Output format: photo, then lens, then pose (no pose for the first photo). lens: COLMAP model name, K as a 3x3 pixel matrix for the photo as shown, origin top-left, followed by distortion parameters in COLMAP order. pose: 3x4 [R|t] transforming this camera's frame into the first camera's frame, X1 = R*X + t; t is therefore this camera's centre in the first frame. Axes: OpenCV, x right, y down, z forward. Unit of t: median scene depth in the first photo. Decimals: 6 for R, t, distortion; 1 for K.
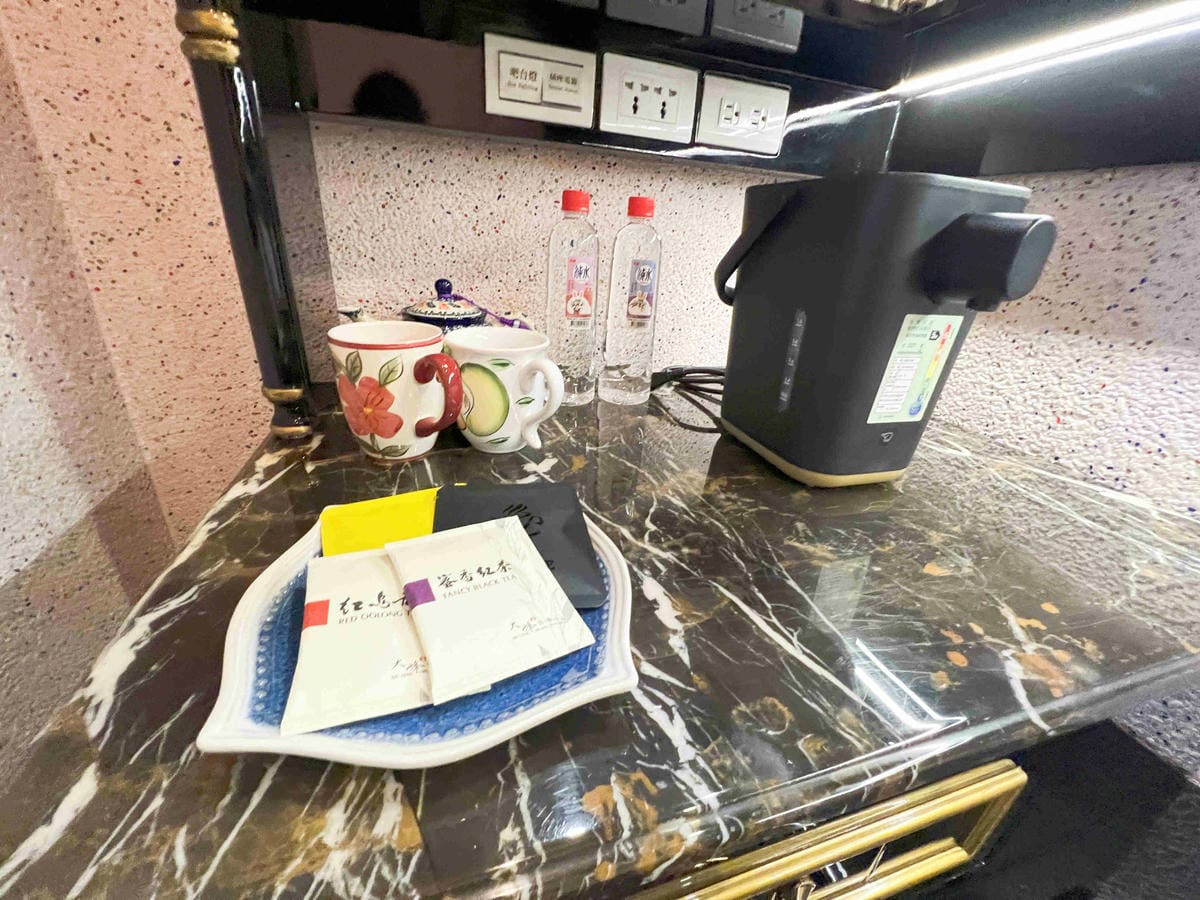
lens RADIAL K [[478.6, 0, 600.0], [0, 478.6, 450.0], [0, 0, 1]] dist [-0.010925, 0.000067]
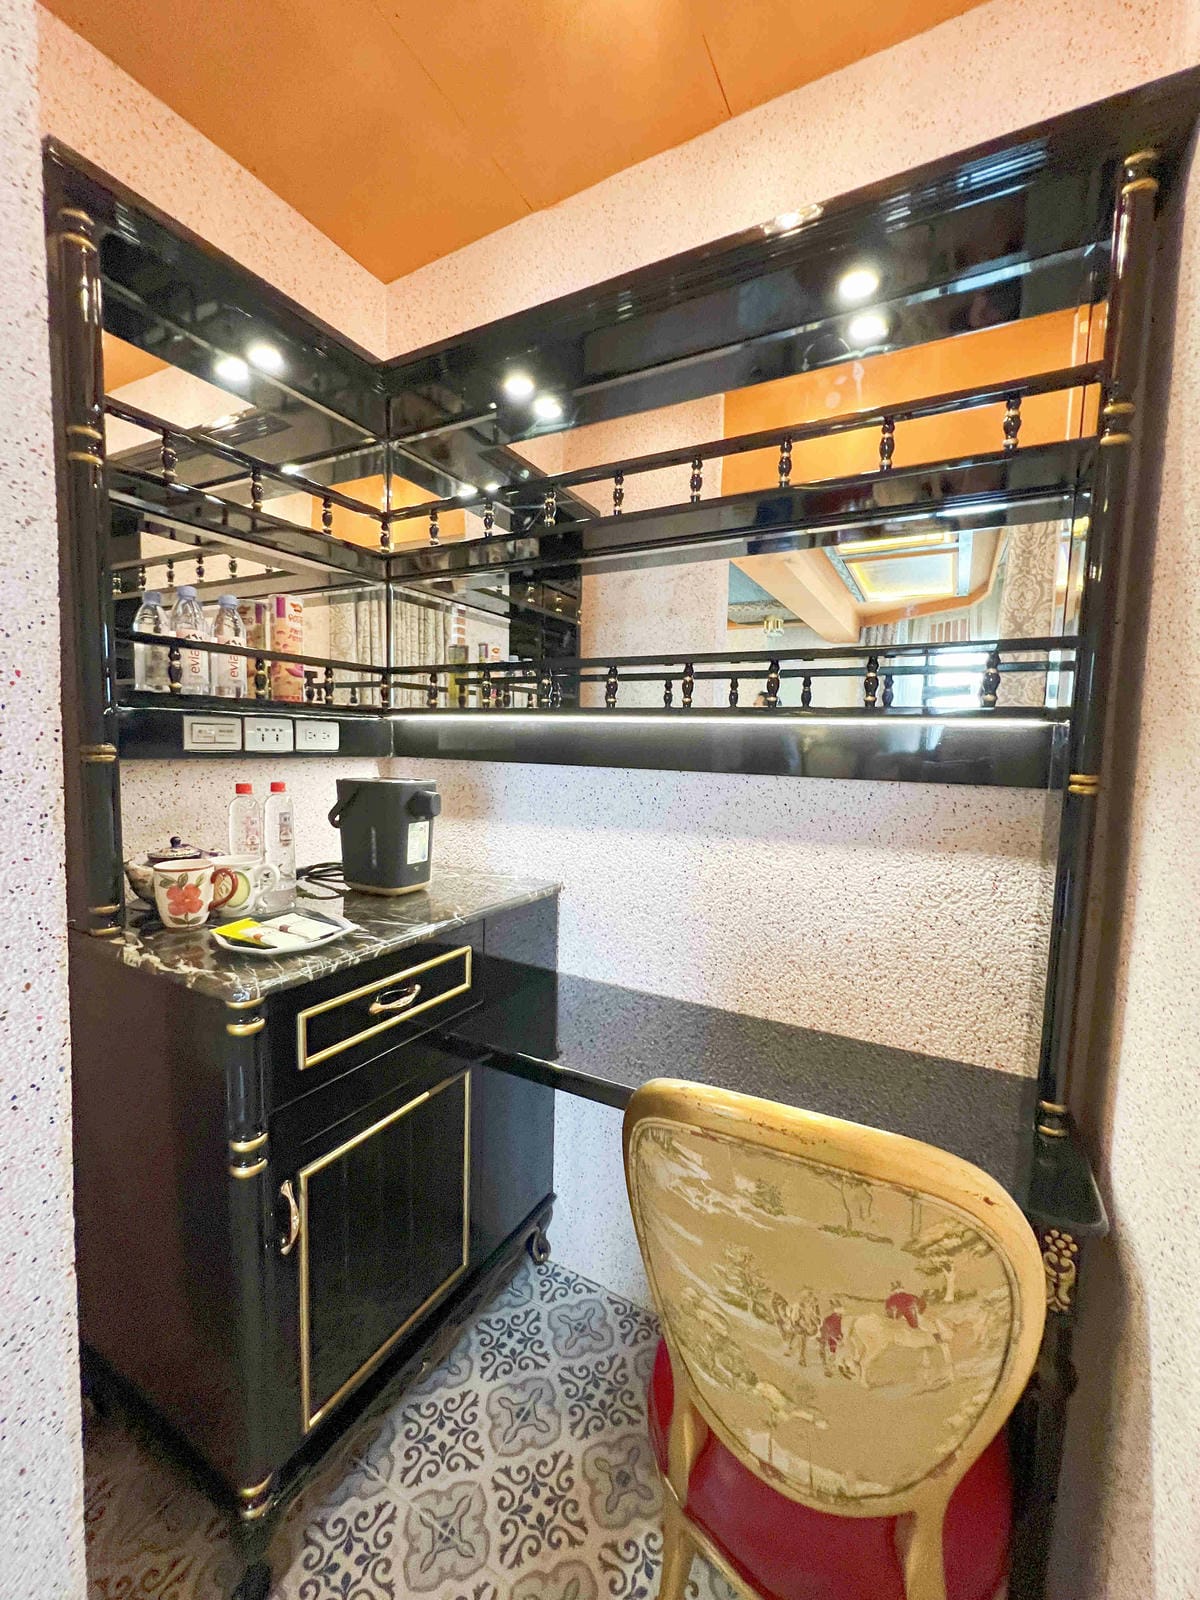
lens RADIAL K [[641.0, 0, 600.0], [0, 641.0, 800.0], [0, 0, 1]] dist [-0.001578, 0.000212]
pose [[0.722028, -0.110827, 0.682929, -0.951035], [0.307460, 0.935661, -0.173223, 0.500260], [-0.619793, 0.335045, 0.709649, -2.075700]]
